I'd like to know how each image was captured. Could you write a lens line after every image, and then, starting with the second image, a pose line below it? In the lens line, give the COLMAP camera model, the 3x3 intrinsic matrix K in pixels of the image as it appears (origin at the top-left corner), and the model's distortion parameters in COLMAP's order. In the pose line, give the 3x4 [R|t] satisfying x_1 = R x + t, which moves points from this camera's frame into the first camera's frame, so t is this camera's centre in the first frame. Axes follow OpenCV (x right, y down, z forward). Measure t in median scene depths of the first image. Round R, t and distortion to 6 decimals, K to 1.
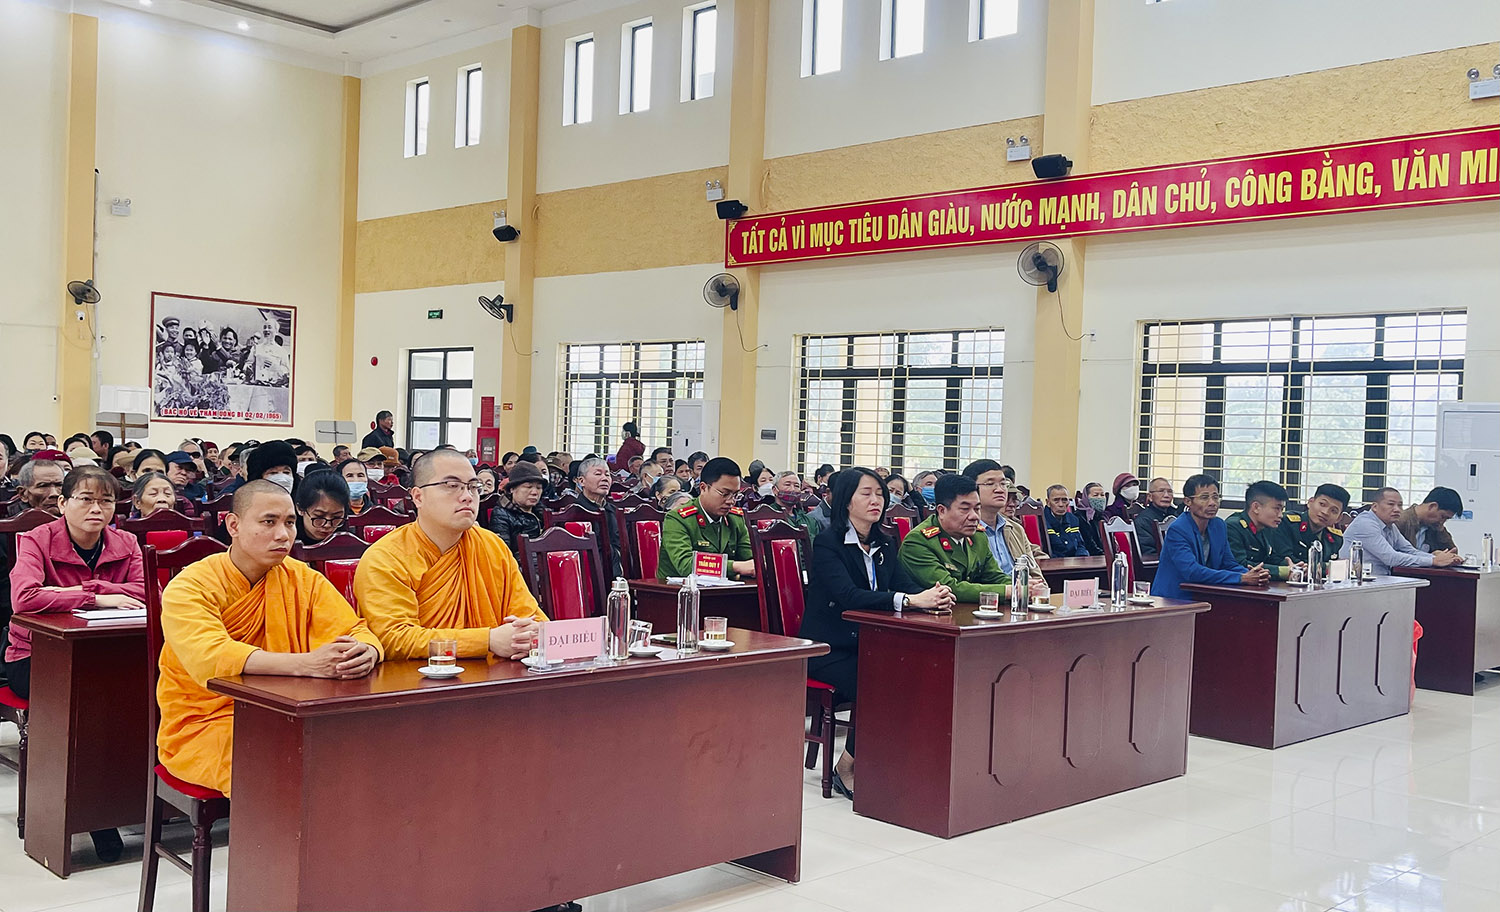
lens RADIAL K [[1435.2, 0, 747.2], [0, 1435.2, 464.9], [0, 0, 1]] dist [0.025271, 0.000000]
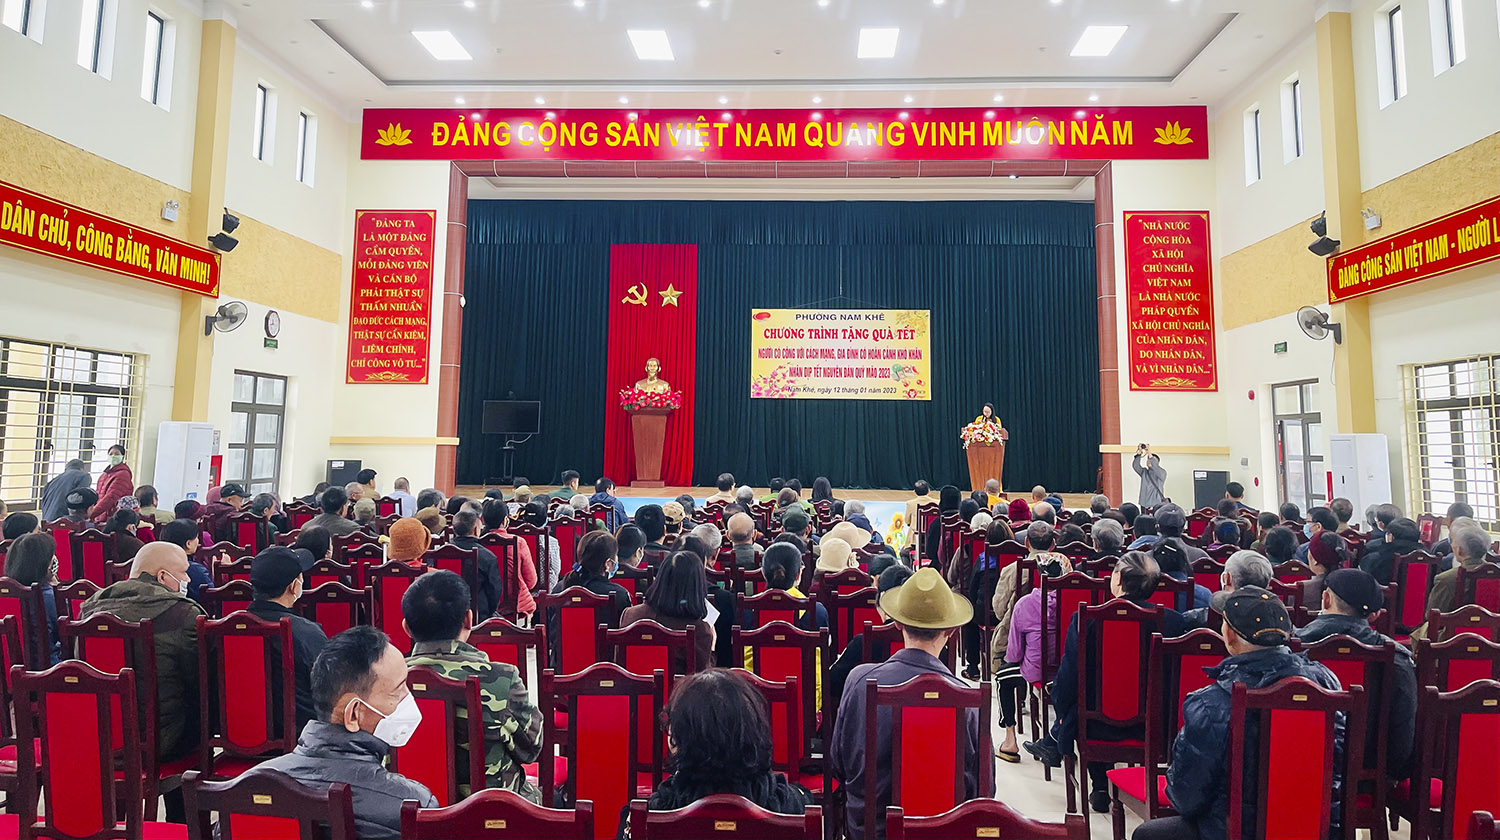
lens RADIAL K [[1119.1, 0, 762.9], [0, 1119.1, 293.5], [0, 0, 1]] dist [0.031299, -0.019335]
pose [[-0.667034, 0.060201, 0.742591, -0.584014], [-0.024557, 0.994412, -0.102674, -0.050956], [-0.744623, -0.086723, -0.661828, 0.968891]]
